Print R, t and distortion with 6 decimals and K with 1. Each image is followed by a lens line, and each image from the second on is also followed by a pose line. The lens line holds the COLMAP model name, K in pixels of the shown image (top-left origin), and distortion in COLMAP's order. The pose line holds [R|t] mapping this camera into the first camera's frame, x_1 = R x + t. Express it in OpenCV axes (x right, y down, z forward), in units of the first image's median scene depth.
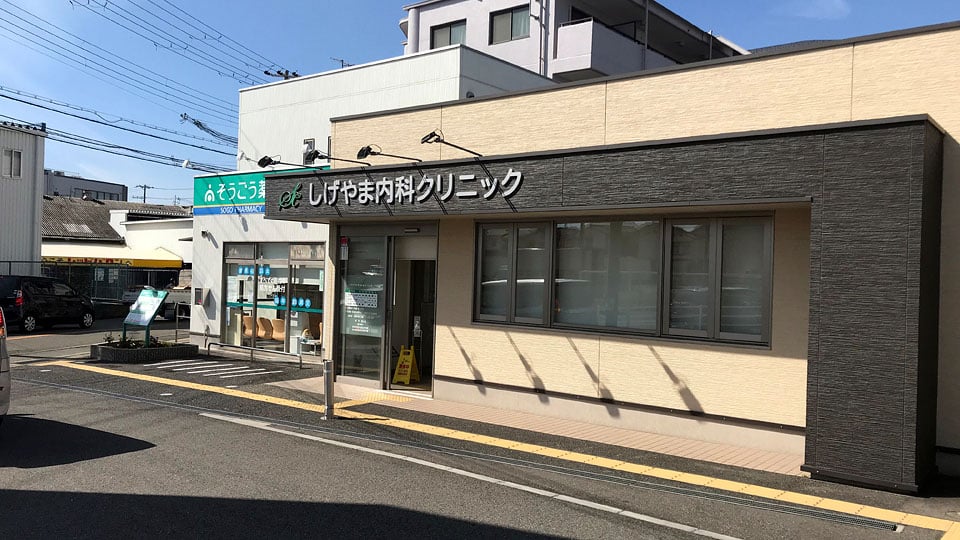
lens RADIAL K [[794.3, 0, 480.0], [0, 794.3, 270.0], [0, 0, 1]] dist [0.007190, 0.000705]
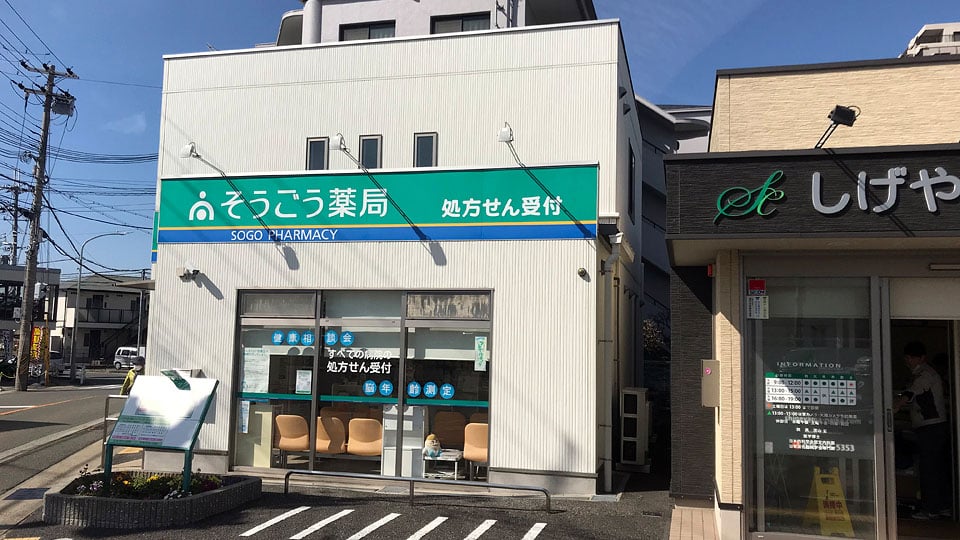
lens RADIAL K [[777.3, 0, 480.0], [0, 777.3, 270.0], [0, 0, 1]] dist [0.008834, -0.001063]
pose [[0.910346, 0.023756, 0.413165, -0.583930], [0.007513, 0.997238, -0.073891, -0.008296], [-0.413779, 0.070370, 0.907654, 0.591924]]
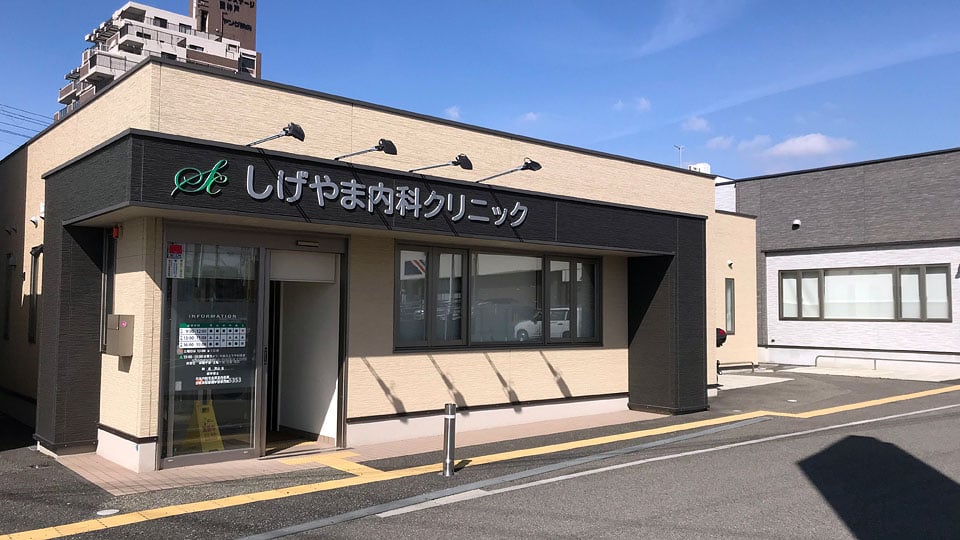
lens RADIAL K [[777.3, 0, 480.0], [0, 777.3, 270.0], [0, 0, 1]] dist [0.008834, -0.001063]
pose [[0.173277, 0.025070, 0.984554, -0.770863], [-0.006104, 0.999684, -0.024381, -0.005673], [-0.984854, -0.001785, 0.173375, 0.652025]]
